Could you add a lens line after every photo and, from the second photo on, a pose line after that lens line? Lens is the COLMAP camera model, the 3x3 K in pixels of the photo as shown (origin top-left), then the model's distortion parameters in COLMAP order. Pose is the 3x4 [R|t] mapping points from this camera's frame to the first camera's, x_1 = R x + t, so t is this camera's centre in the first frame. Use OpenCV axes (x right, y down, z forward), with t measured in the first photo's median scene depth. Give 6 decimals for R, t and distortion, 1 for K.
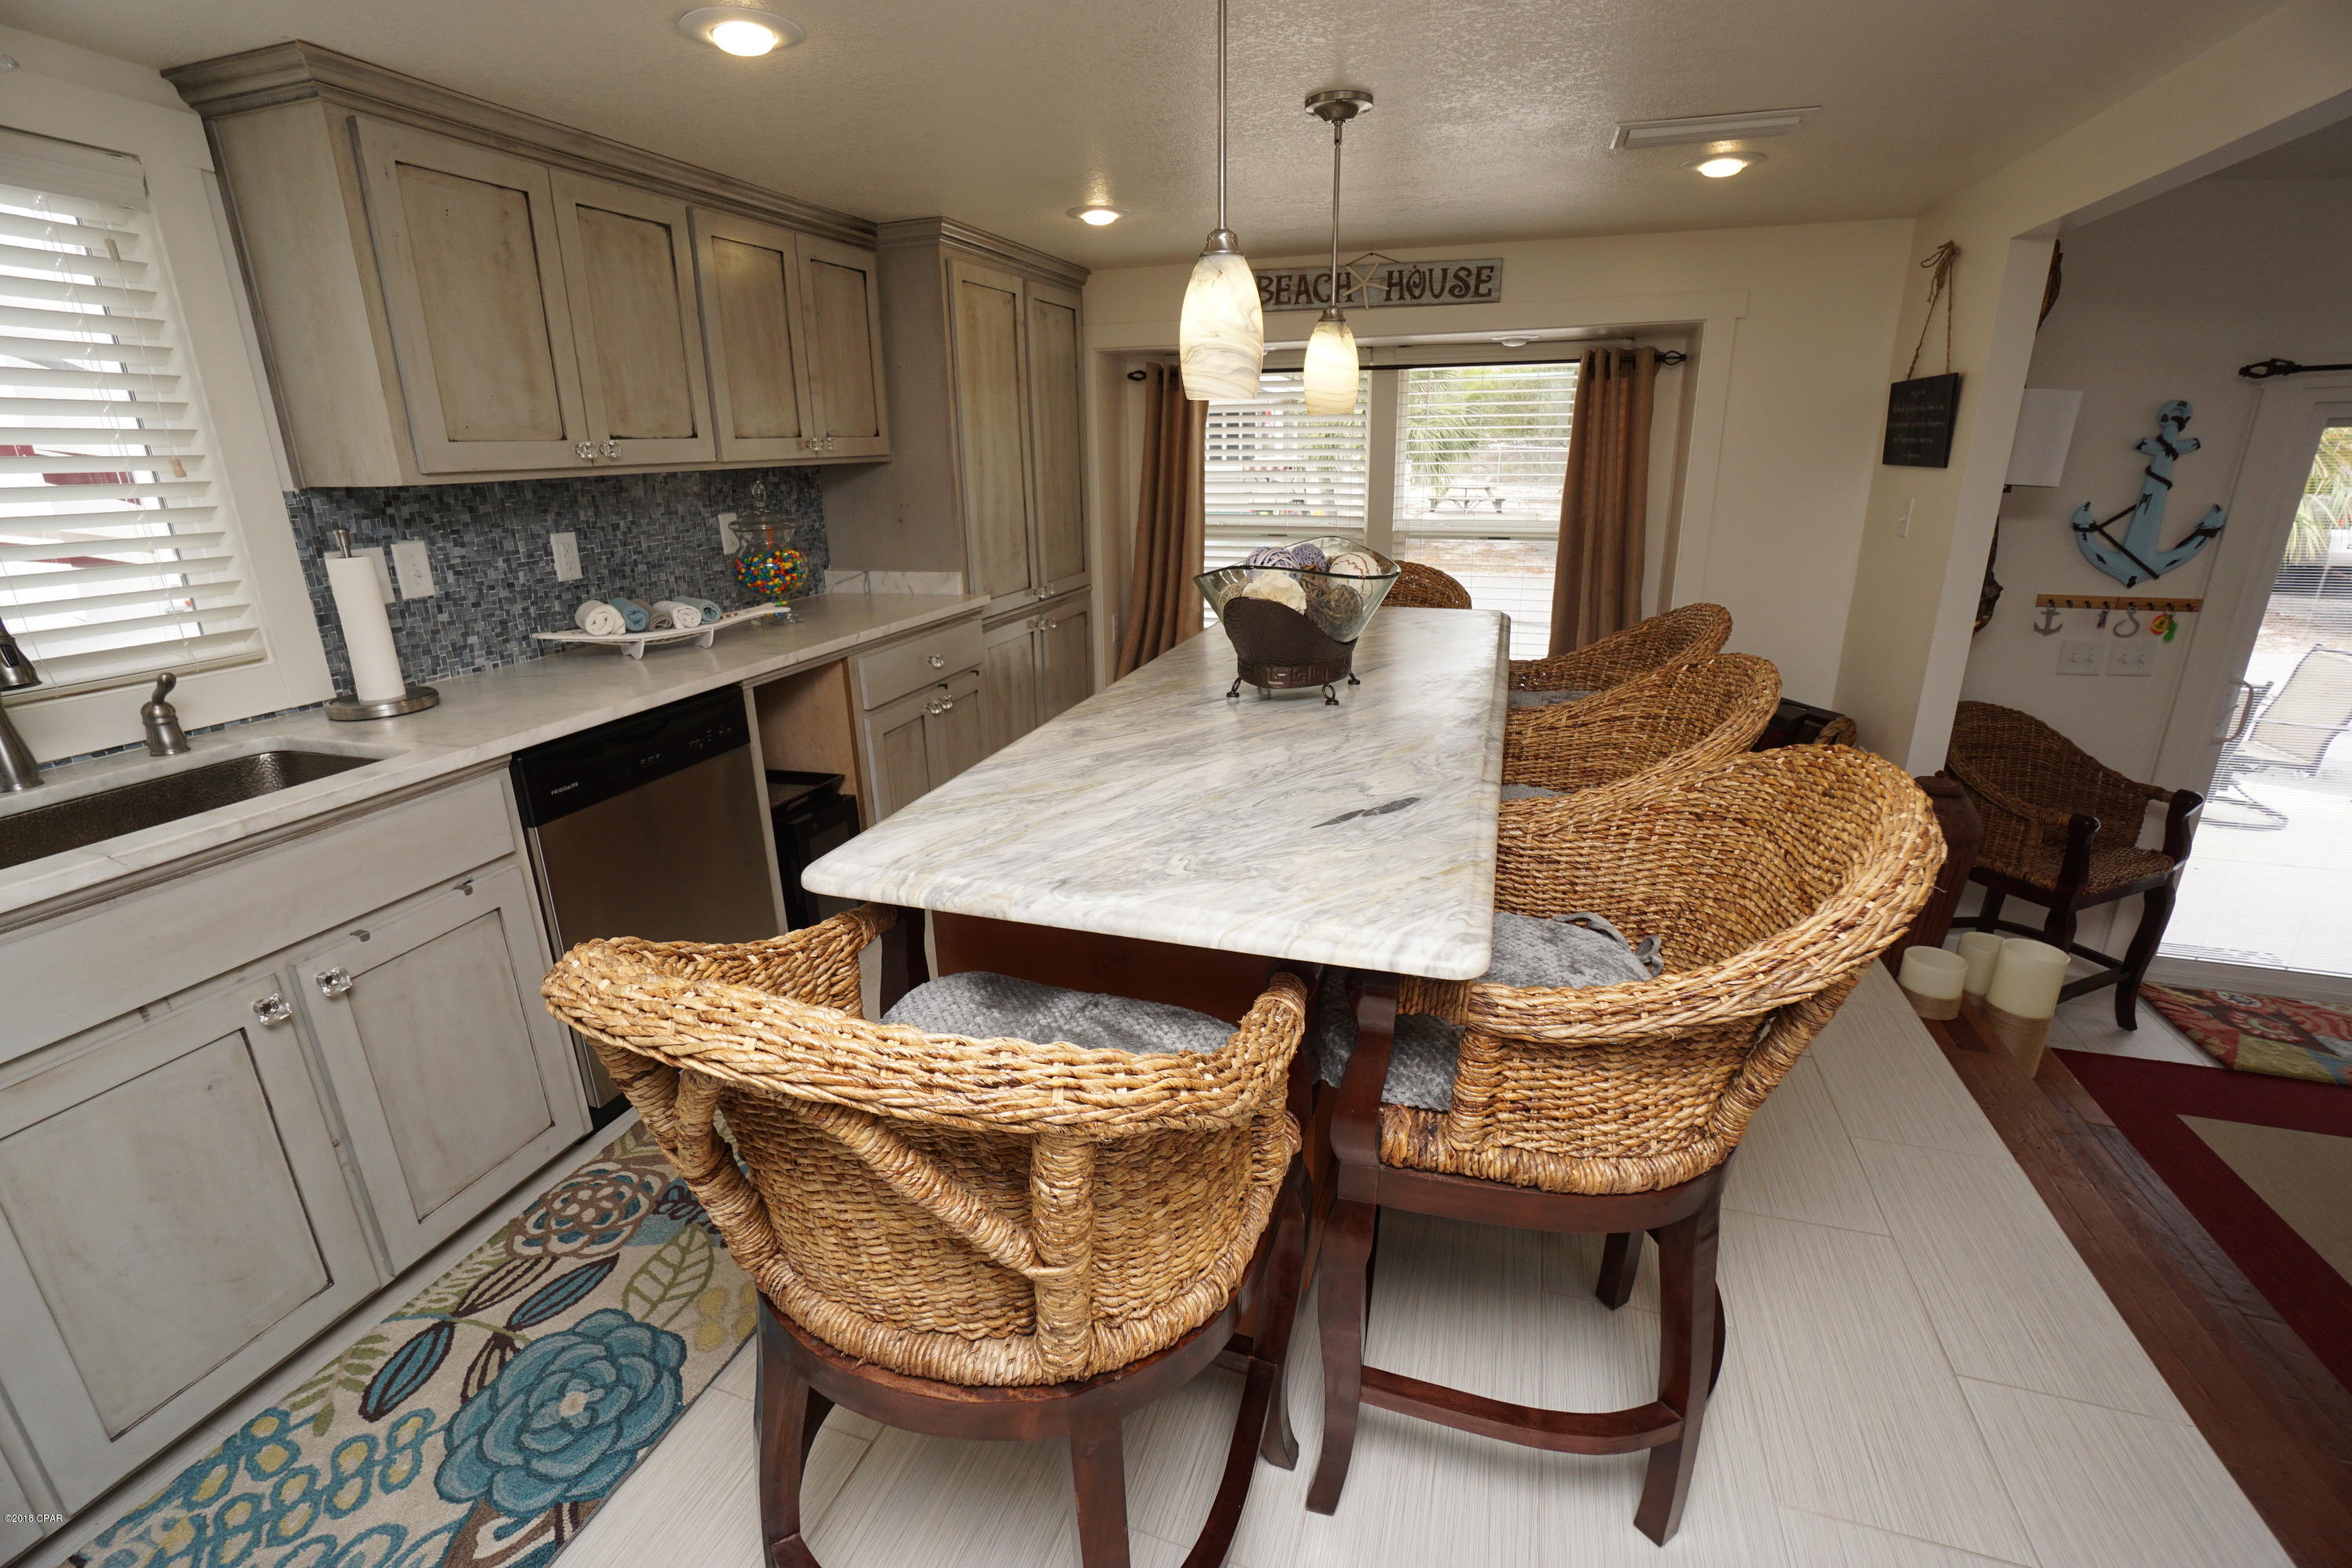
lens RADIAL K [[1034.8, 0, 1165.9], [0, 1034.8, 778.1], [0, 0, 1]] dist [-0.065146, 0.022523]
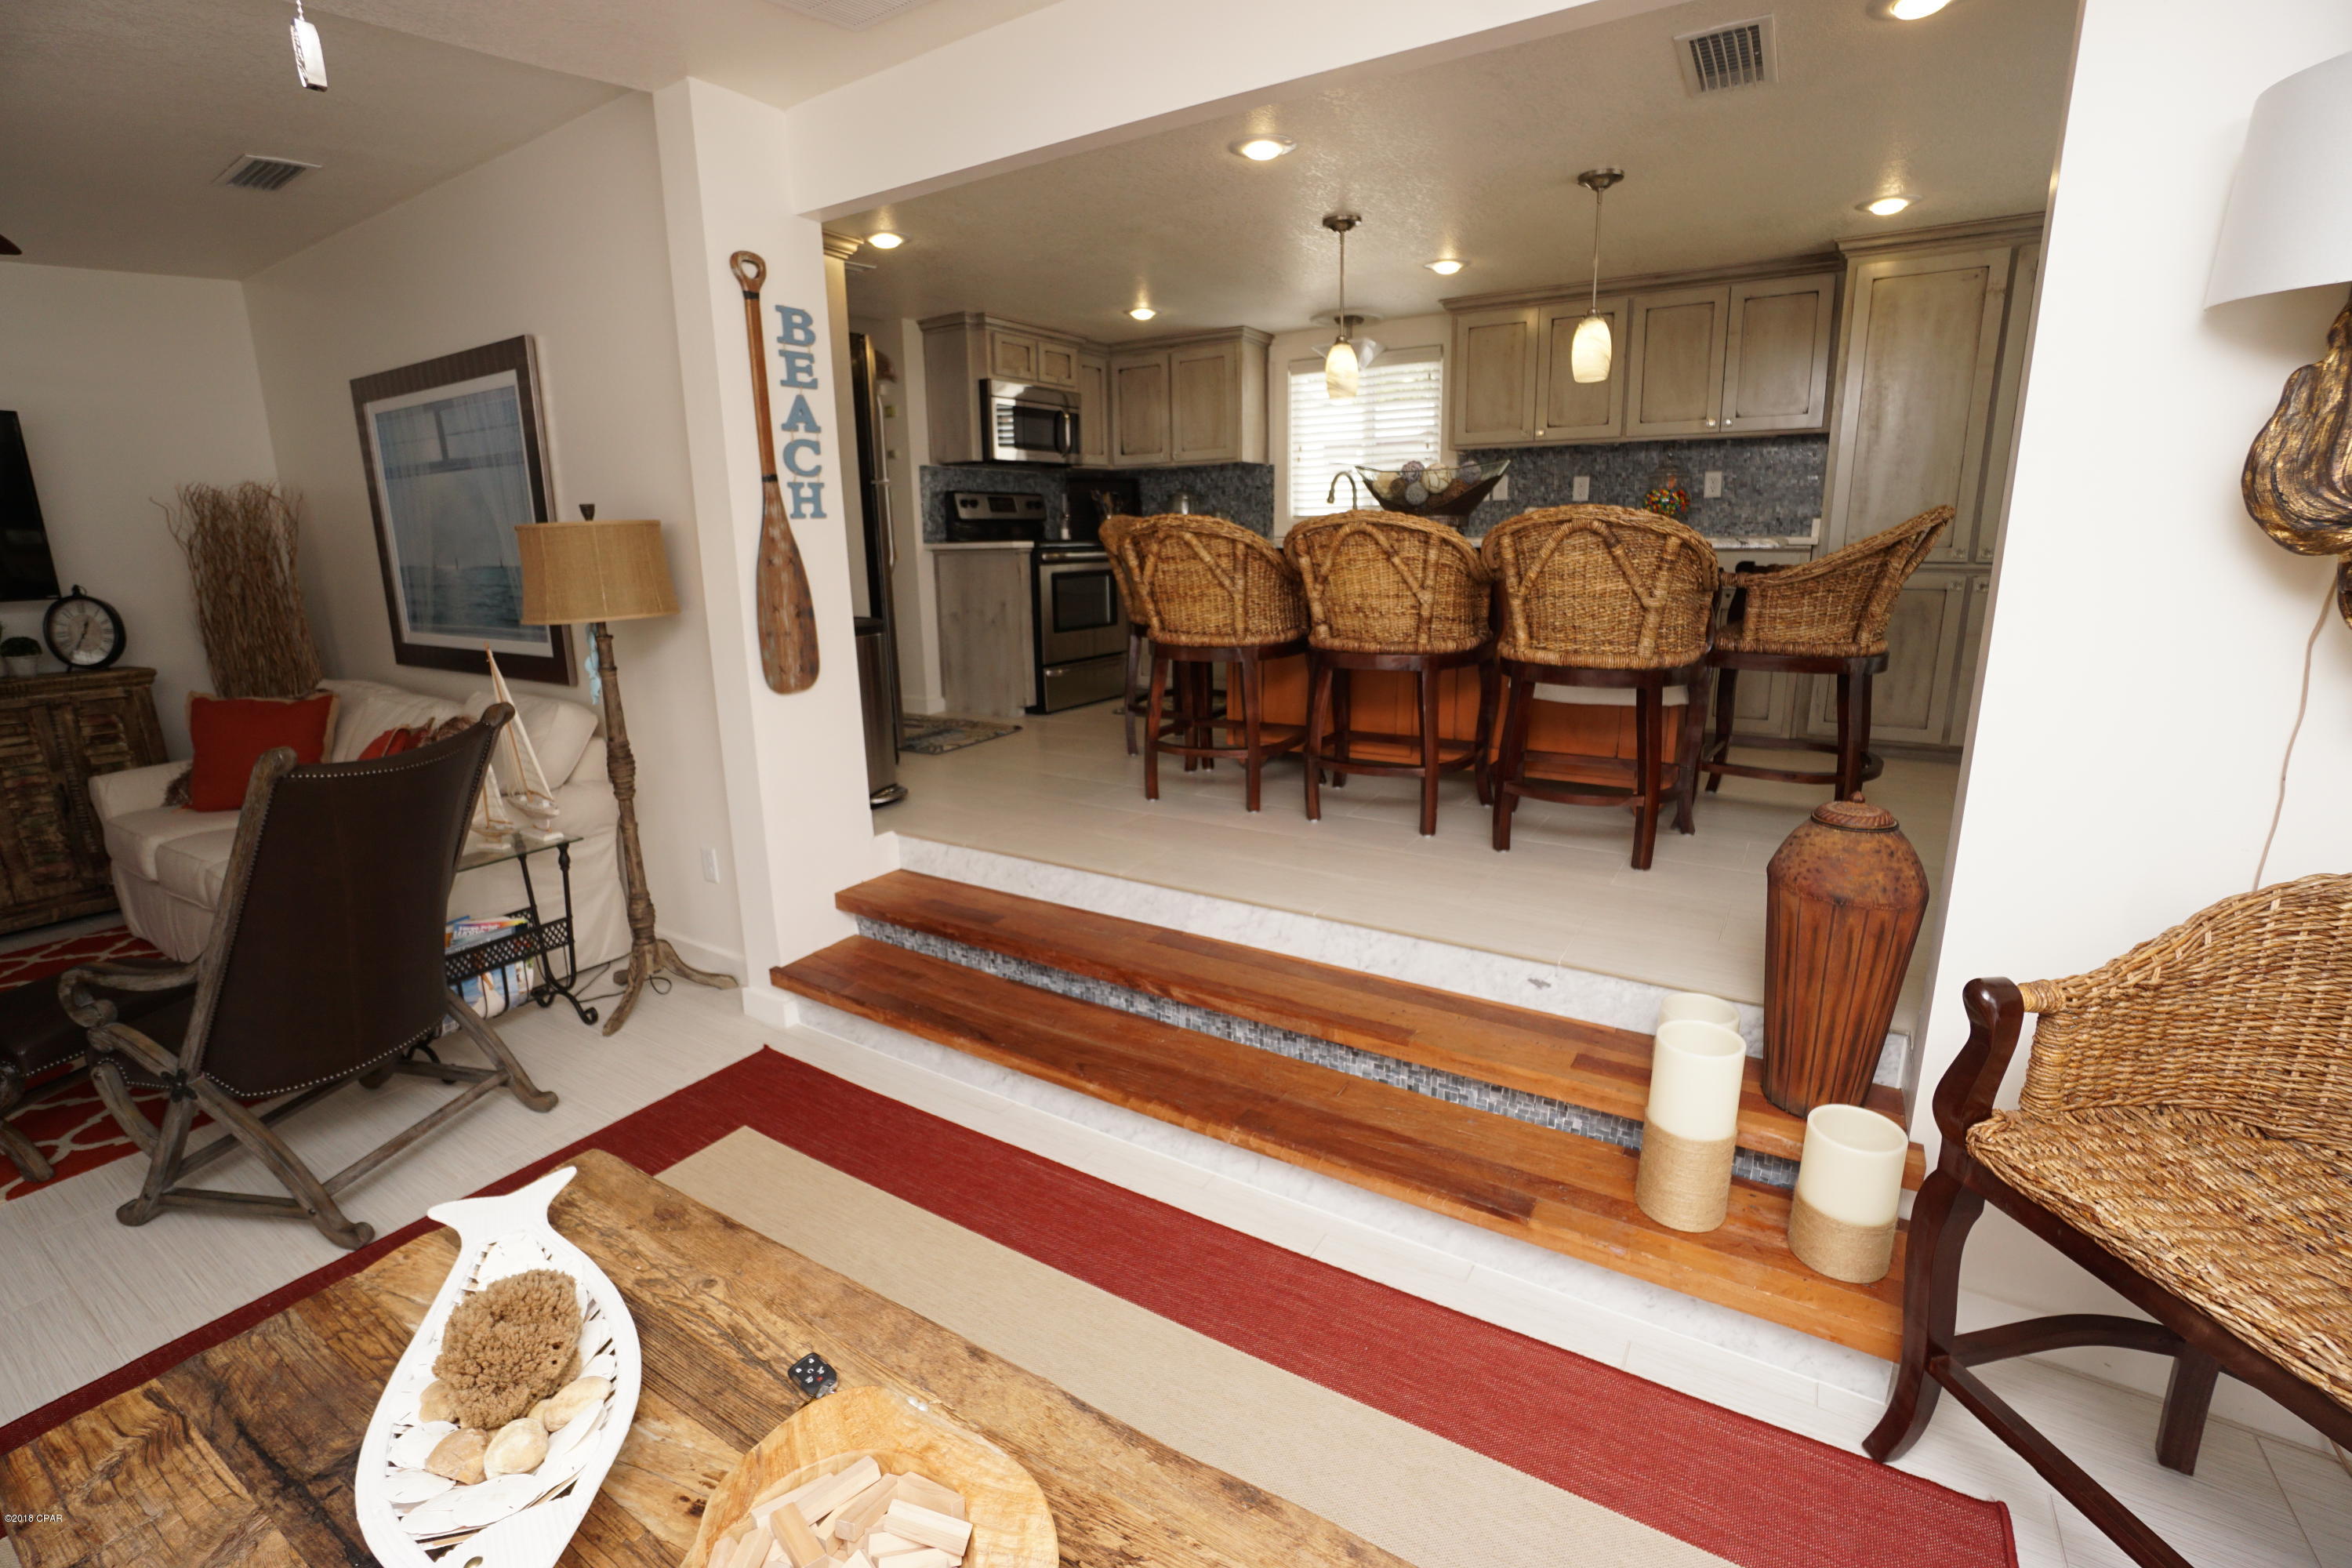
lens RADIAL K [[1048.2, 0, 1172.5], [0, 1048.2, 776.0], [0, 0, 1]] dist [-0.068321, 0.024430]
pose [[-0.235255, 0.244466, -0.940687, 1.321919], [-0.273770, 0.911995, 0.305476, -0.086964], [0.932580, 0.329397, -0.147624, 0.607228]]
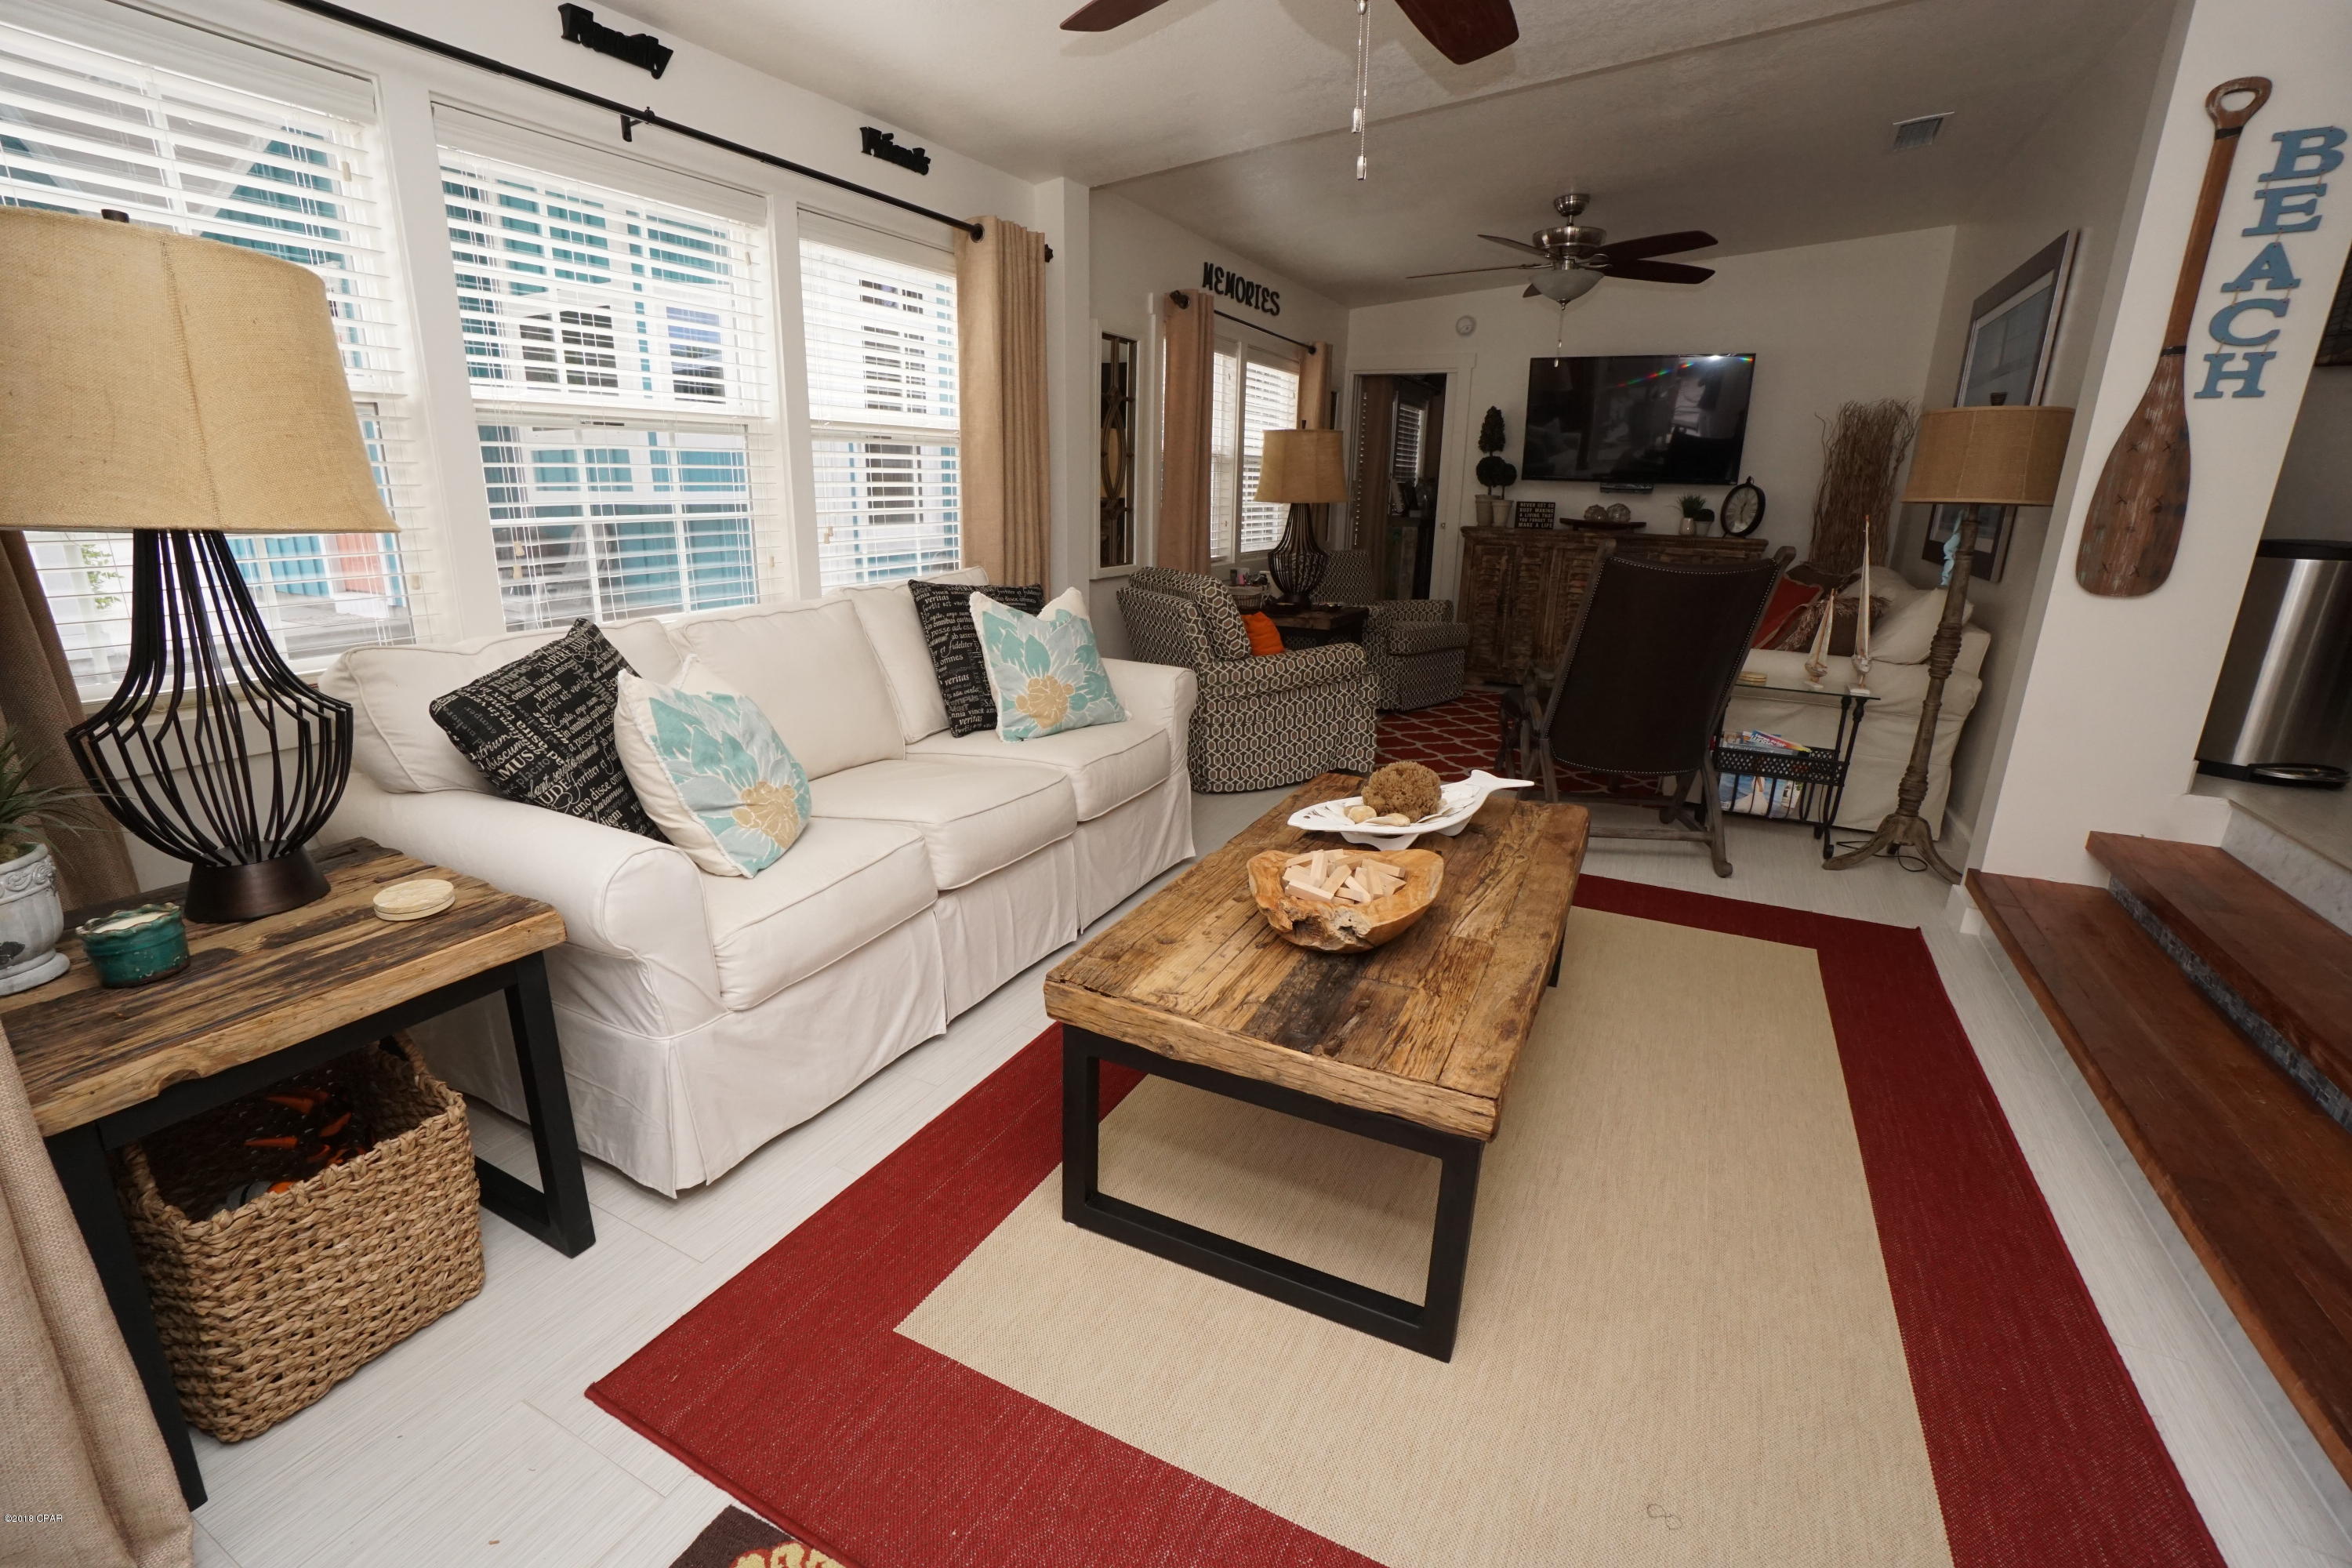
lens RADIAL K [[1034.8, 0, 1165.9], [0, 1034.8, 778.1], [0, 0, 1]] dist [-0.065146, 0.022523]
pose [[-0.988933, -0.038459, 0.143290, 1.145746], [0.047165, 0.834215, 0.549418, -0.136062], [-0.140665, 0.550096, -0.823169, 0.996125]]
